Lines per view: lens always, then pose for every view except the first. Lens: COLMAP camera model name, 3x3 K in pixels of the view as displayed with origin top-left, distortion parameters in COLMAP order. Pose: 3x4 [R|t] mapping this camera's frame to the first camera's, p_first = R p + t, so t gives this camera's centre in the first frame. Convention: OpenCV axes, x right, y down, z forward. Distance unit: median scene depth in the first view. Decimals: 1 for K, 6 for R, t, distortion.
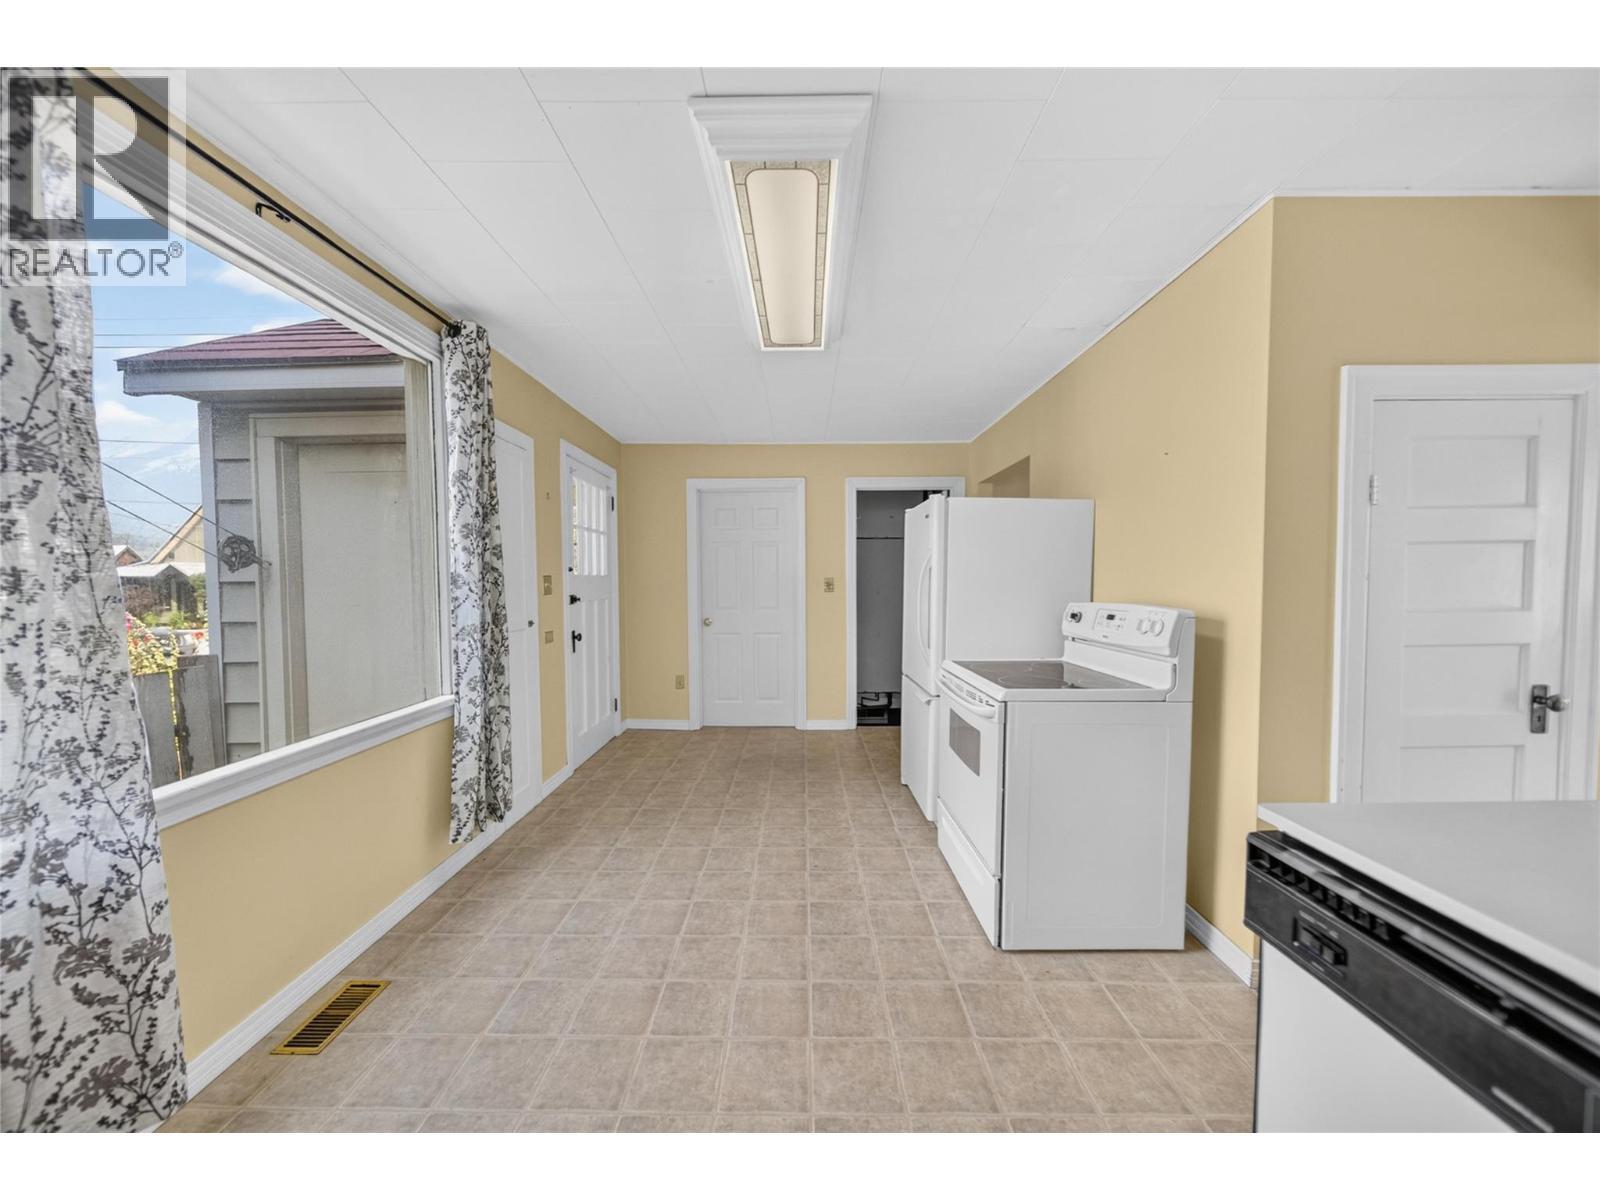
lens RADIAL K [[581.7, 0, 806.9], [0, 581.7, 605.8], [0, 0, 1]] dist [0.000276, -0.000039]
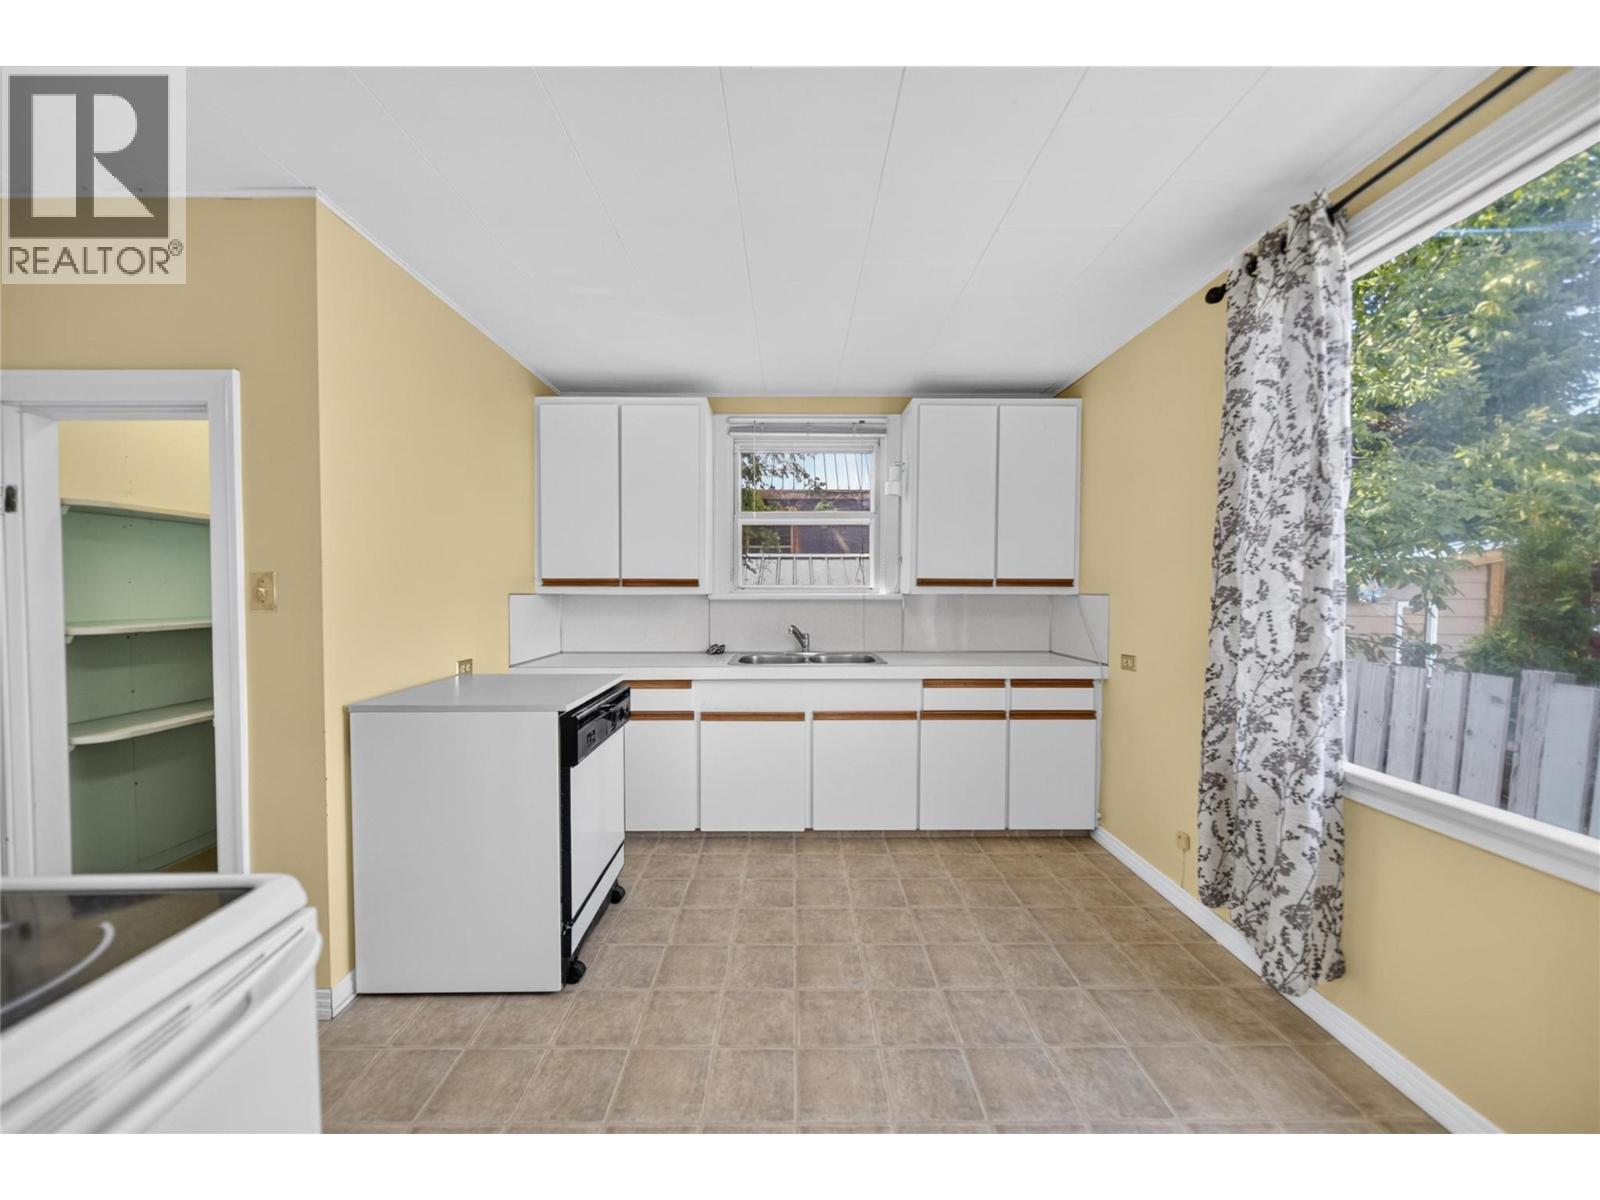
lens RADIAL K [[567.6, 0, 796.9], [0, 567.6, 602.7], [0, 0, 1]] dist [0.001490, 0.000077]
pose [[-0.999965, 0.003444, -0.007568, 0.003788], [0.002941, 0.997846, 0.065527, -0.048206], [0.007777, 0.065502, -0.997822, 1.157702]]
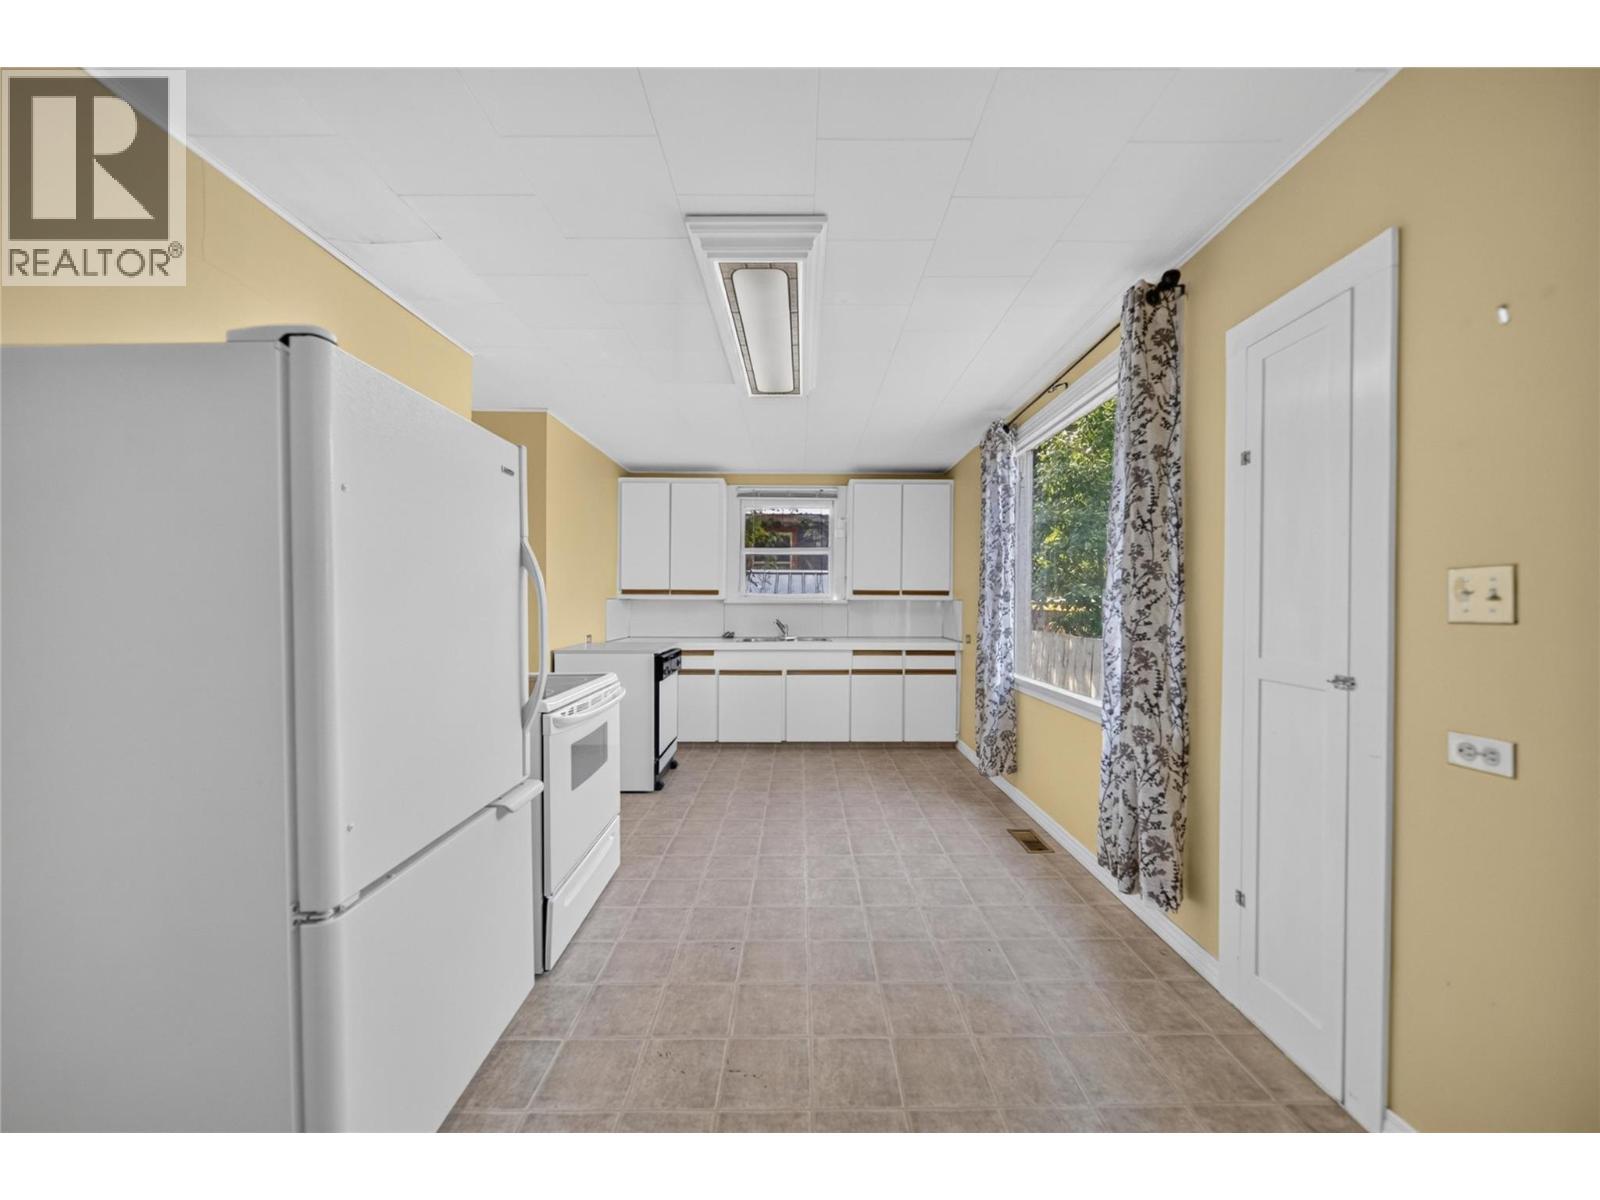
lens RADIAL K [[564.5, 0, 802.4], [0, 564.5, 600.1], [0, 0, 1]] dist [0.001292, -0.000053]
pose [[-0.999992, 0.001096, -0.003846, -0.088569], [0.000929, 0.999069, 0.043128, -0.070685], [0.003889, 0.043124, -0.999062, 1.976732]]
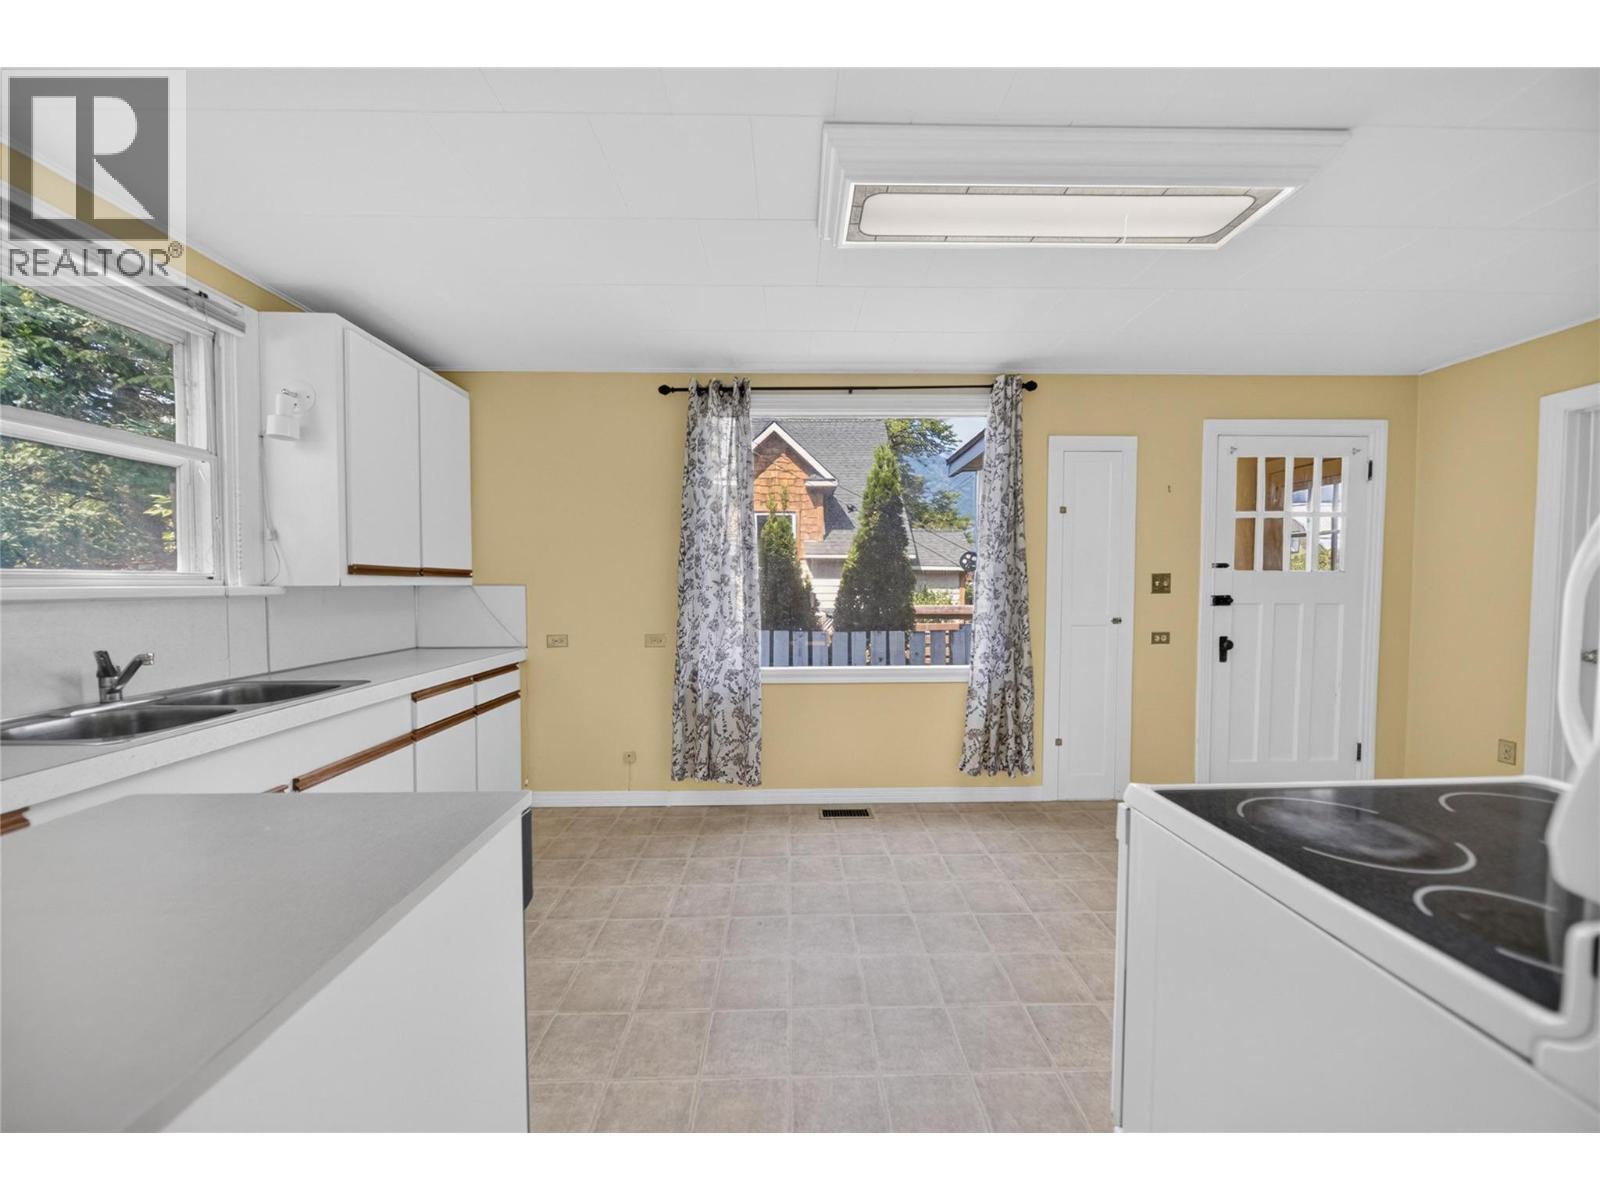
lens RADIAL K [[567.6, 0, 796.9], [0, 567.6, 602.7], [0, 0, 1]] dist [0.001490, 0.000077]
pose [[0.018112, 0.038141, -0.999108, 0.714191], [-0.043297, 0.998365, 0.037328, -0.020258], [0.998898, 0.042582, 0.019734, 0.578273]]
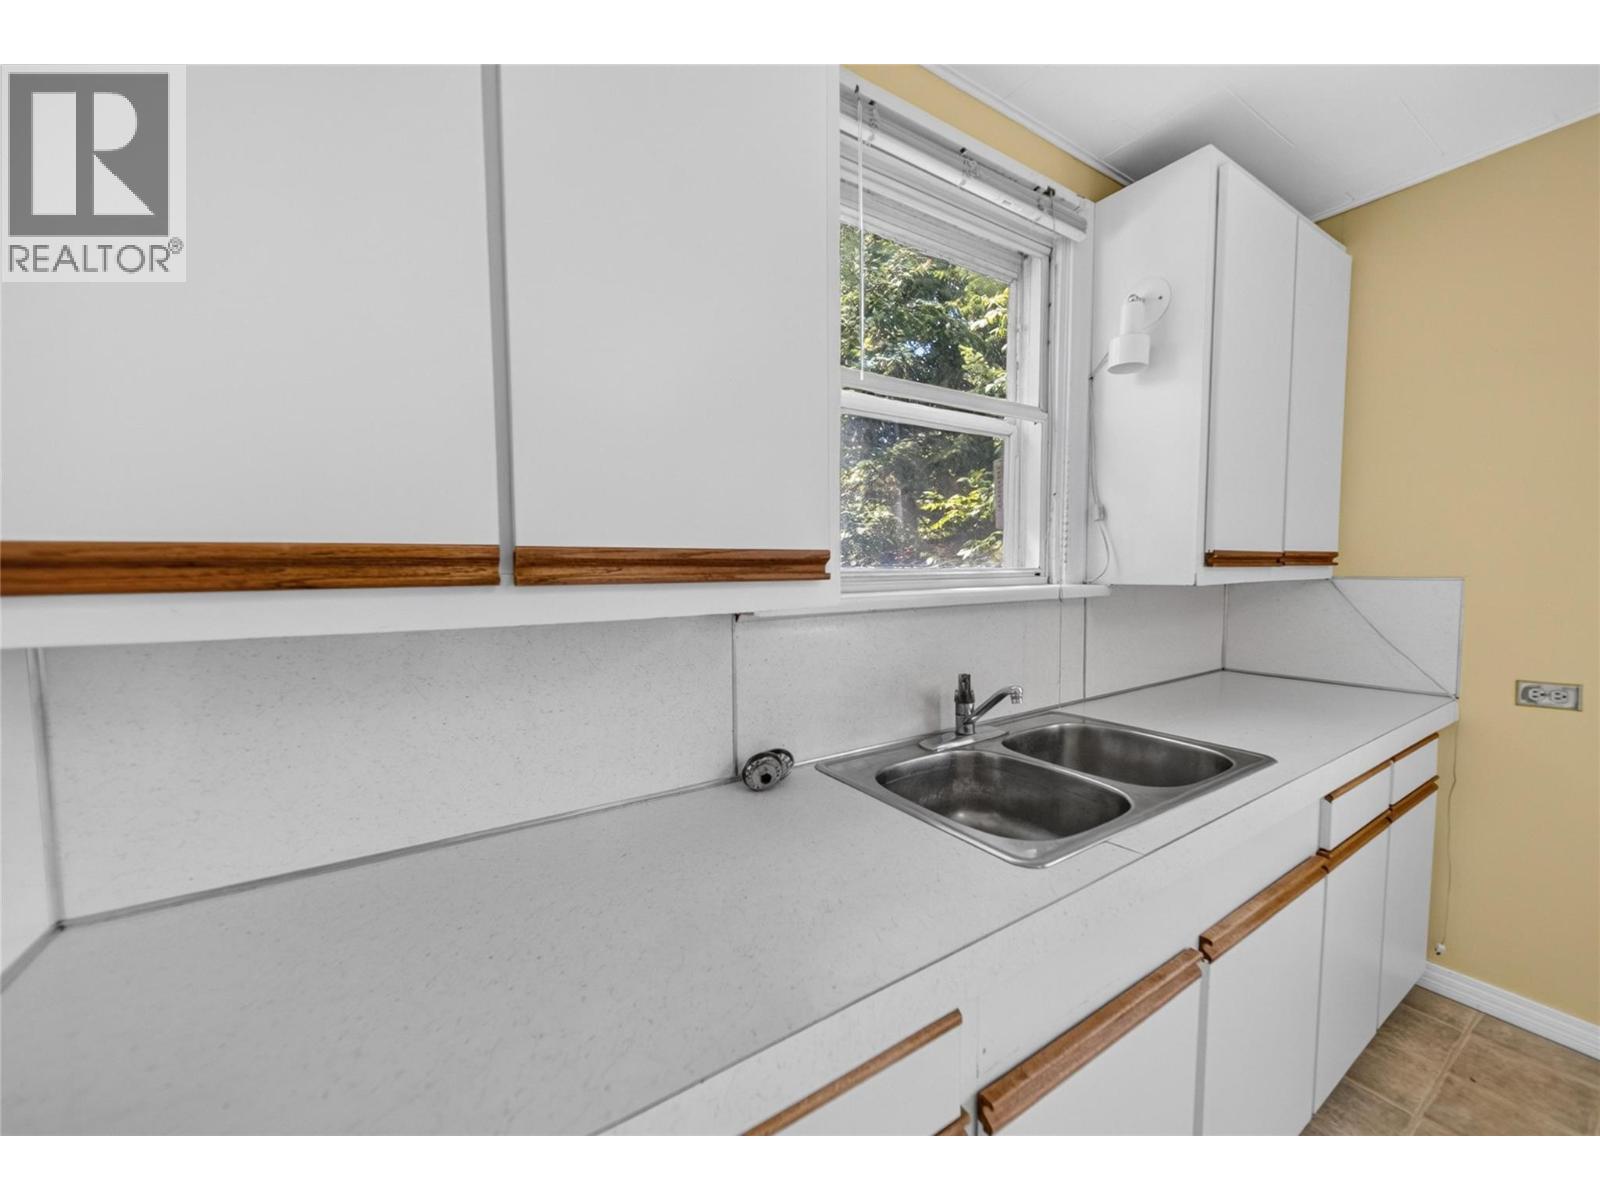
lens RADIAL K [[612.4, 0, 799.8], [0, 612.4, 605.0], [0, 0, 1]] dist [0.001328, 0.000081]
pose [[-0.835978, 0.048196, -0.546643, 0.448560], [-0.009091, 0.994783, 0.101610, -0.021224], [0.548688, 0.089914, -0.831178, 0.131254]]
